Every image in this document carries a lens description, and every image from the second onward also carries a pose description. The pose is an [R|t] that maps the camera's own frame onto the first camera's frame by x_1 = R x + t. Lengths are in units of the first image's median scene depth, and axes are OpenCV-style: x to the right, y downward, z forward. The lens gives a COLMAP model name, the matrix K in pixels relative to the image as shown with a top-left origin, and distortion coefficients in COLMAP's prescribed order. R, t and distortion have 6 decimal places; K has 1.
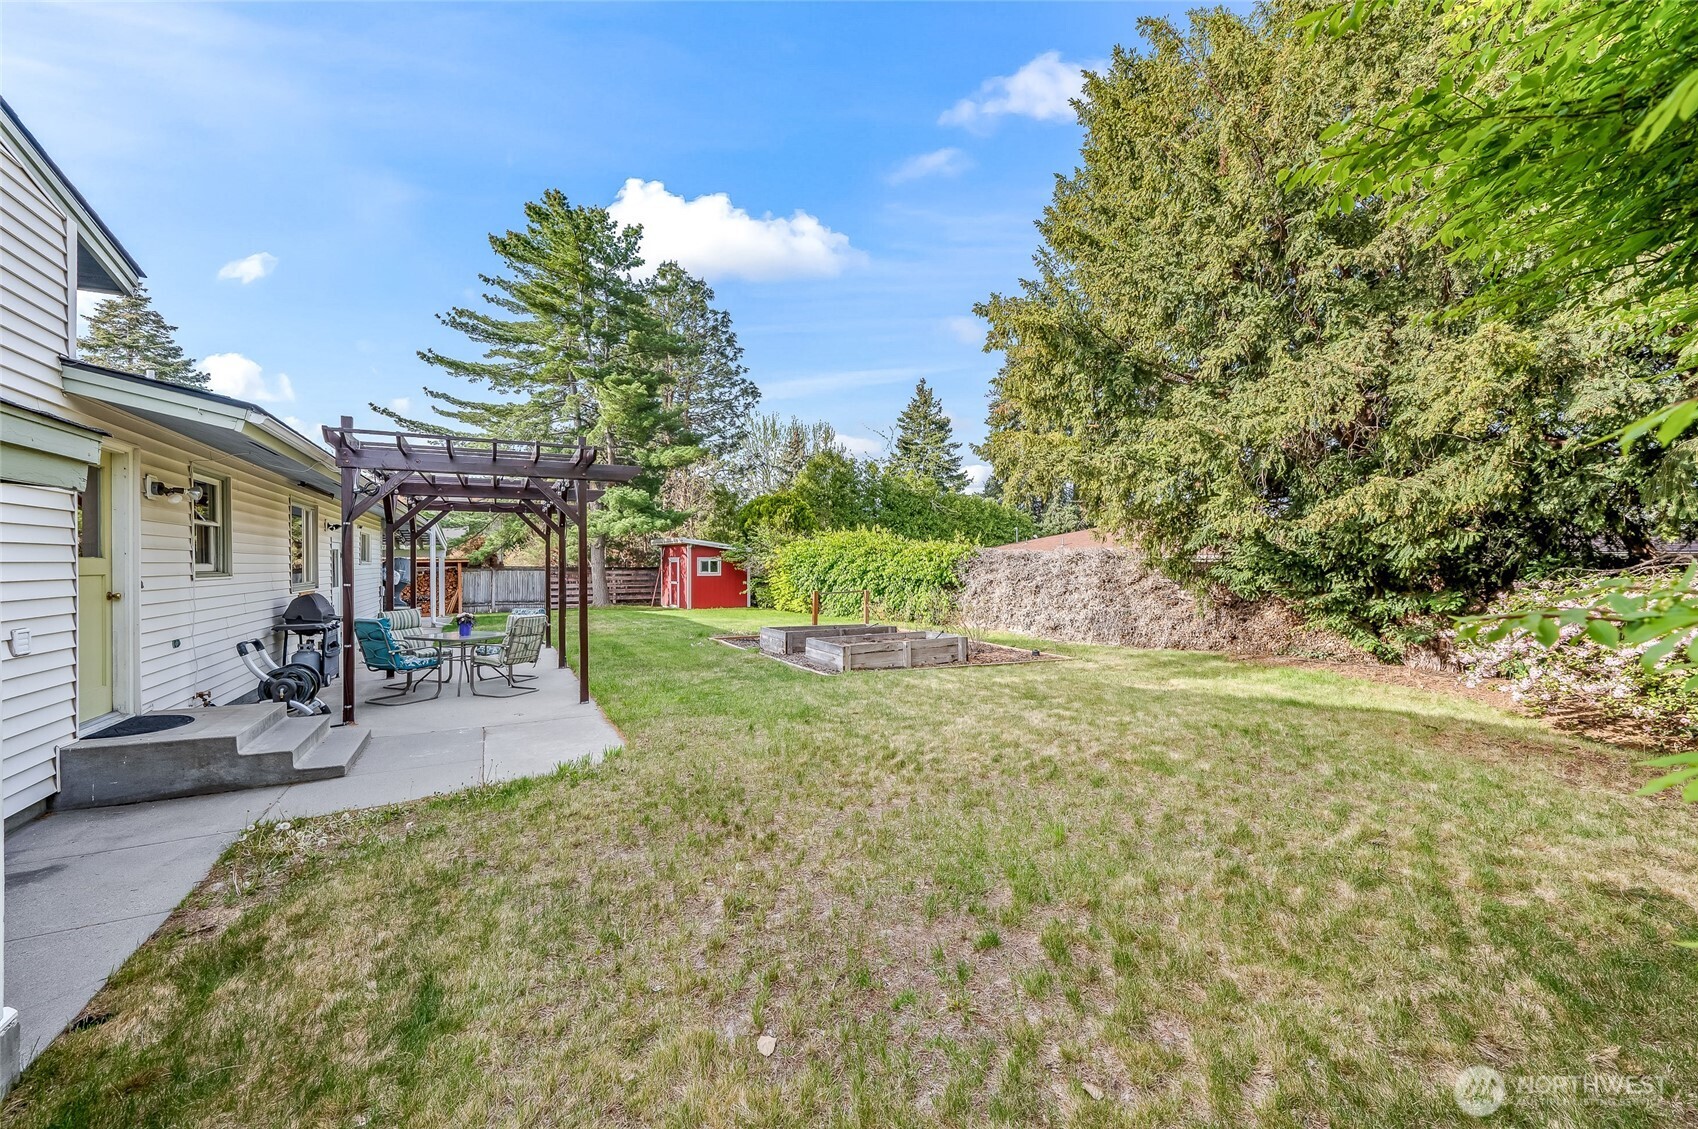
lens RADIAL K [[677.5, 0, 847.8], [0, 677.5, 554.7], [0, 0, 1]] dist [0.000429, 0.000434]
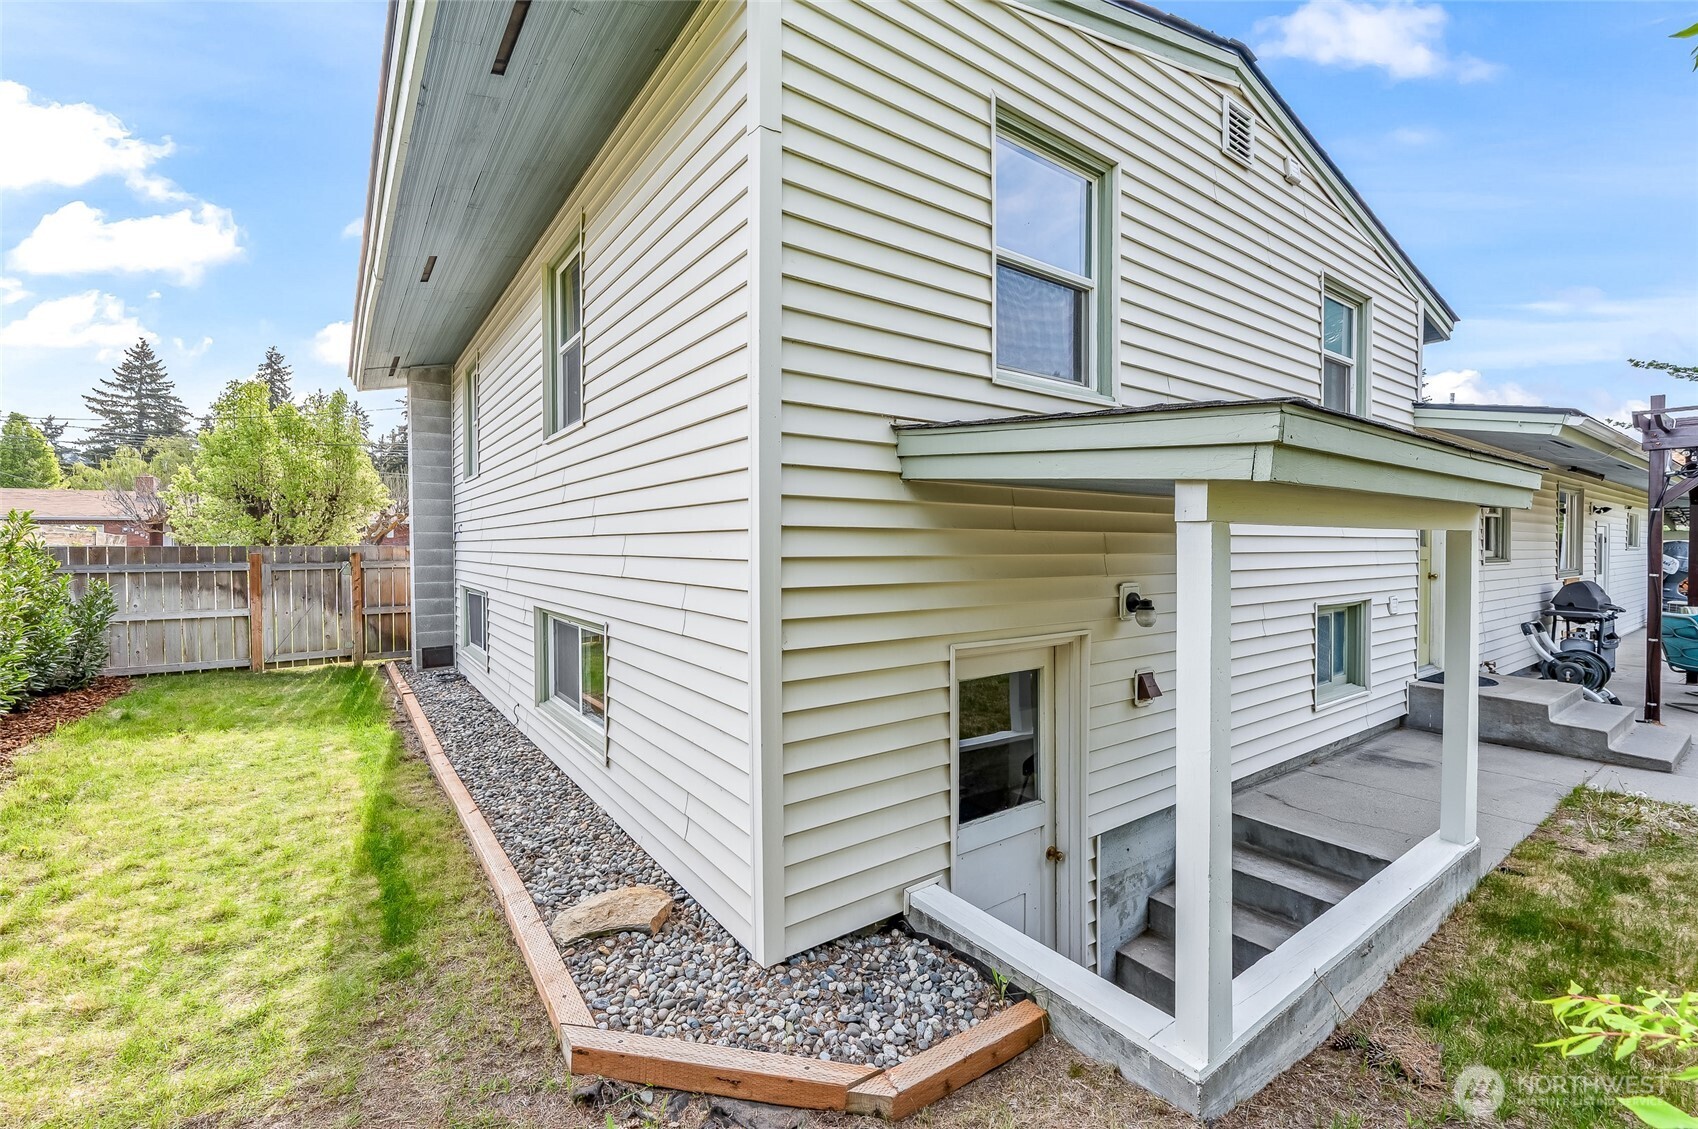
lens RADIAL K [[677.5, 0, 847.8], [0, 677.5, 554.7], [0, 0, 1]] dist [0.000429, 0.000434]
pose [[0.127557, 0.017366, -0.991679, 0.053128], [0.010687, 0.999765, 0.018882, -0.013490], [0.991774, -0.013007, 0.127341, -0.235024]]
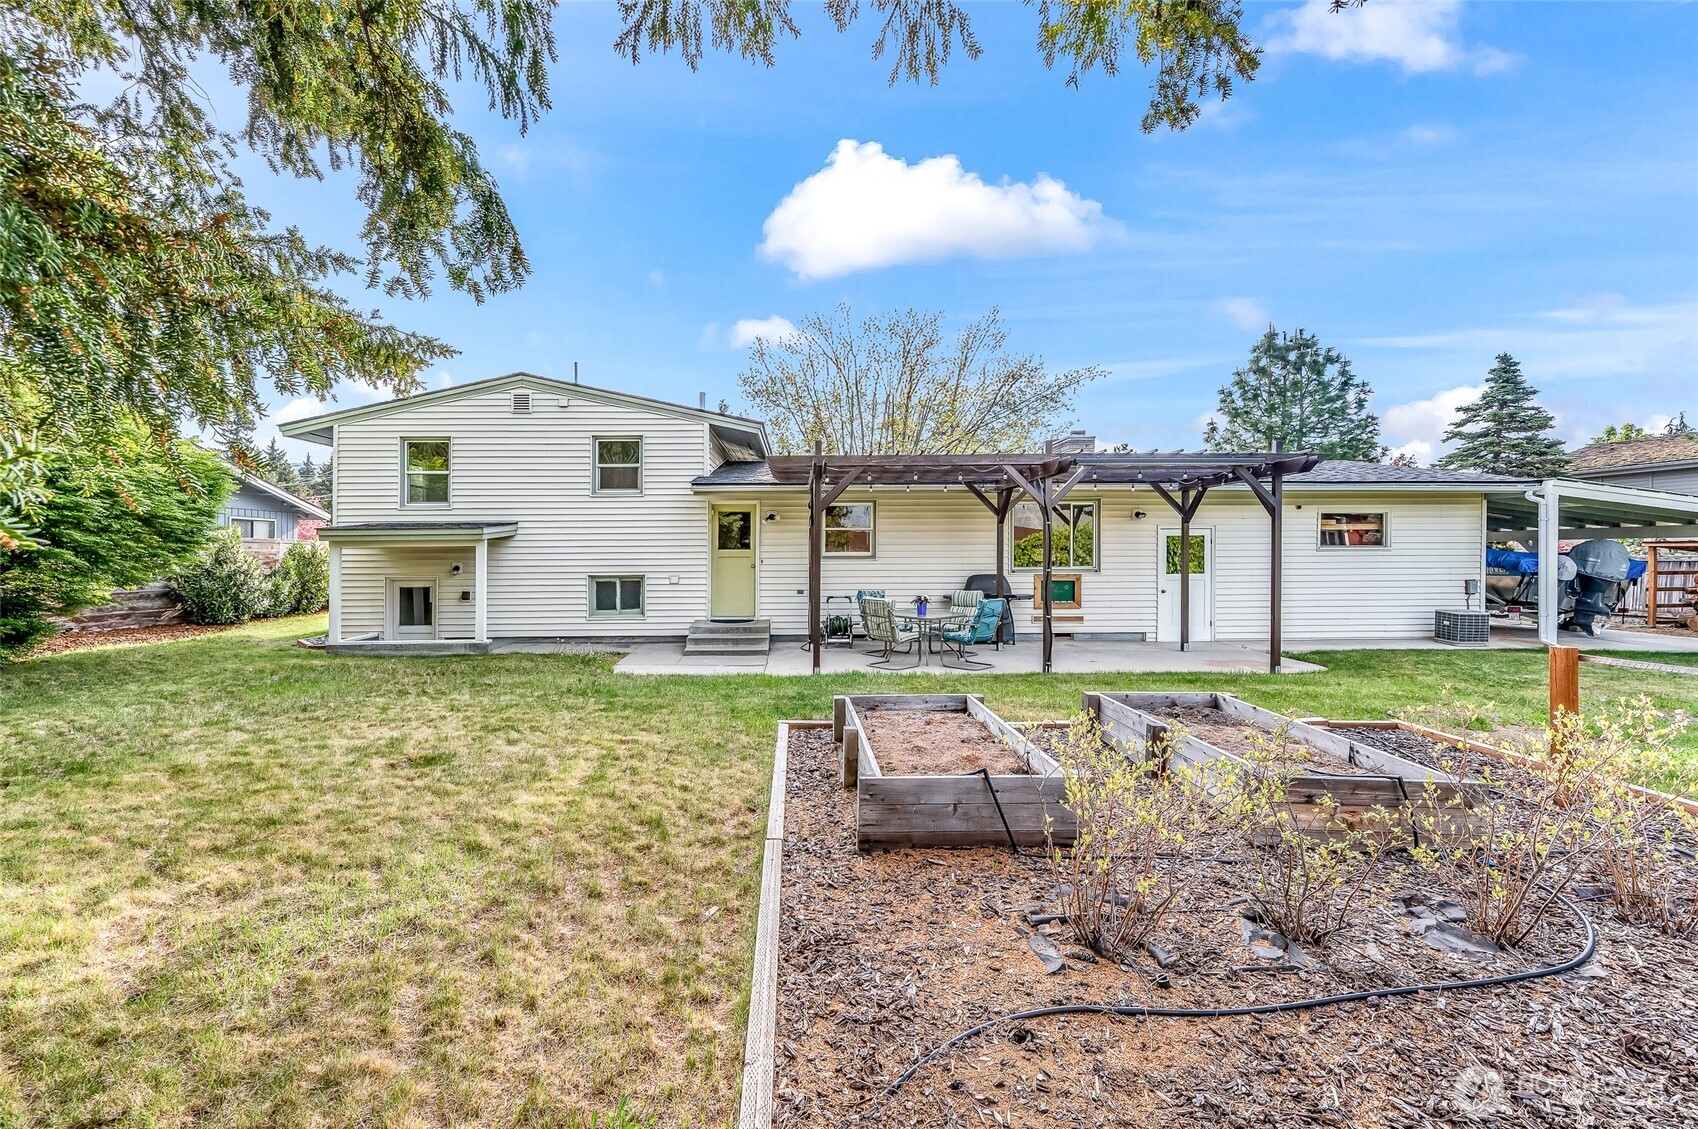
lens RADIAL K [[625.1, 0, 777.6], [0, 625.1, 558.3], [0, 0, 1]] dist [0.000191, 0.000024]
pose [[-0.447450, 0.006812, -0.894283, 0.679541], [0.016295, 0.999867, -0.000537, 0.028064], [0.894160, -0.014813, -0.447502, 1.695609]]
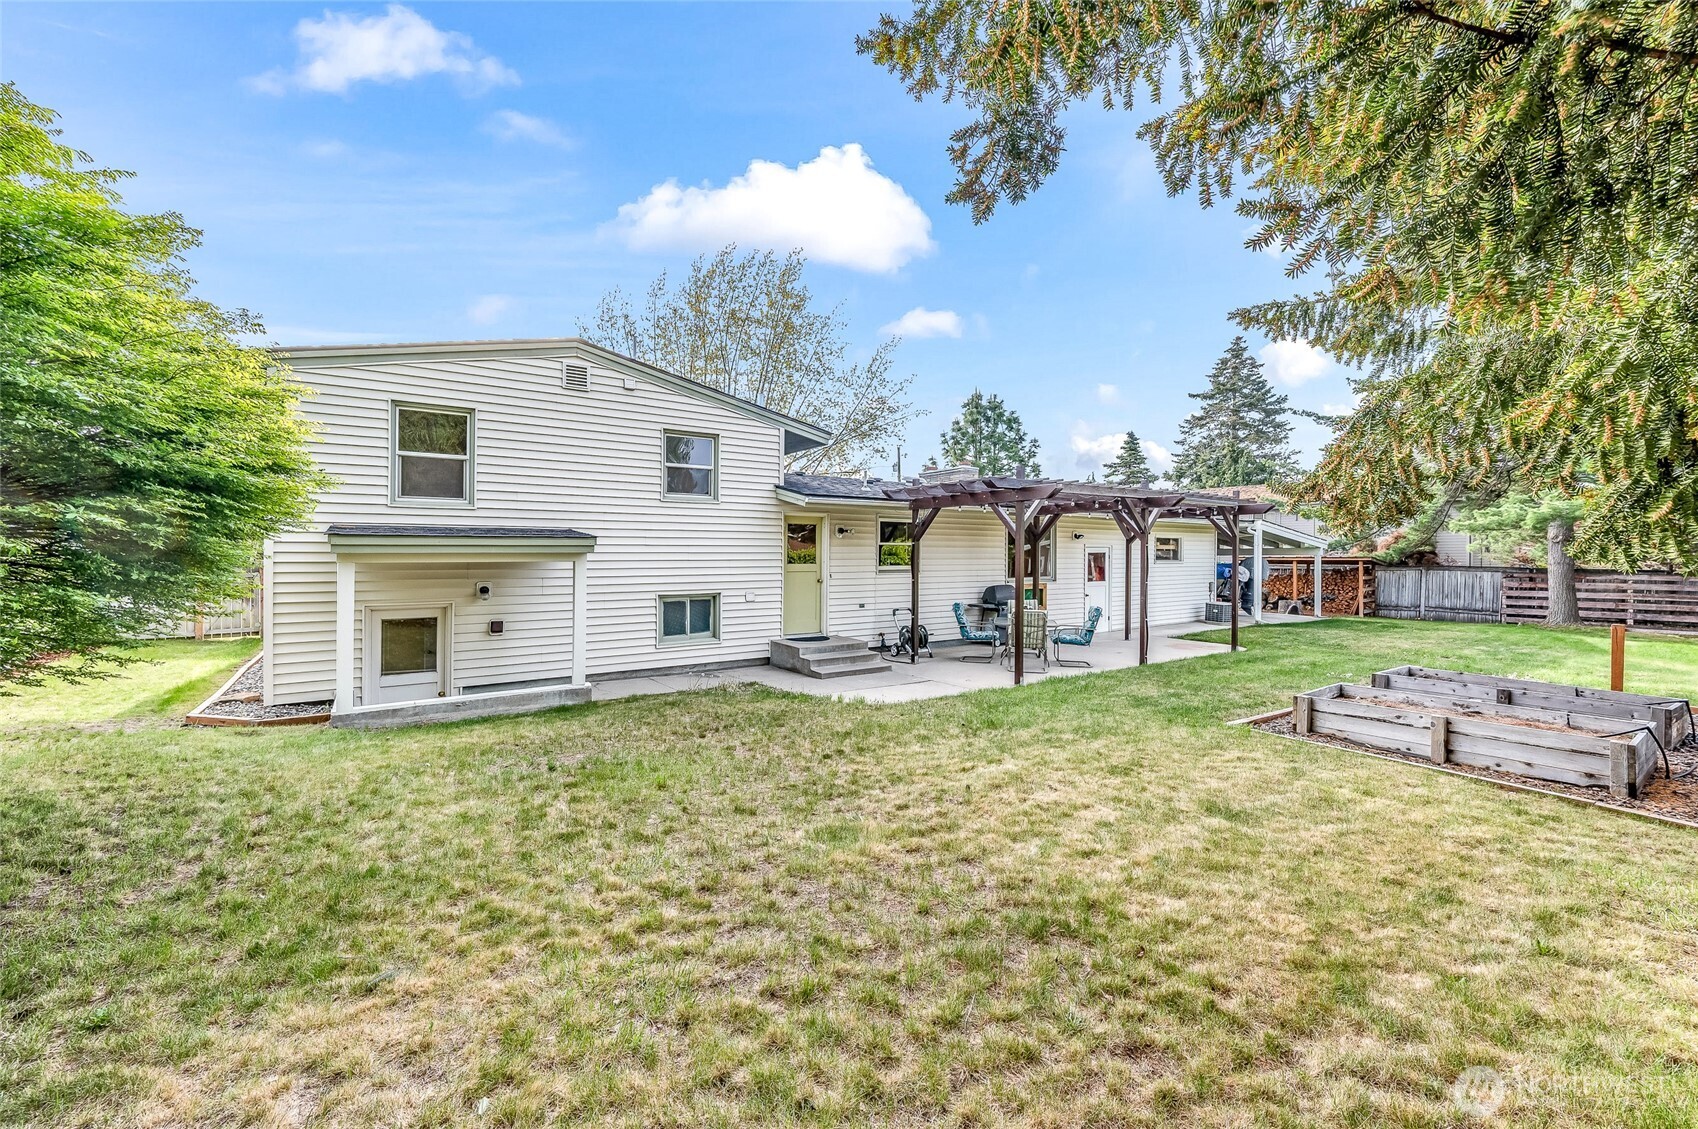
lens RADIAL K [[625.1, 0, 777.6], [0, 625.1, 558.3], [0, 0, 1]] dist [0.000191, 0.000024]
pose [[0.065729, 0.001052, -0.997837, 0.833046], [0.014745, 0.999889, 0.002026, -0.018654], [0.997729, -0.014846, 0.065706, 0.607871]]
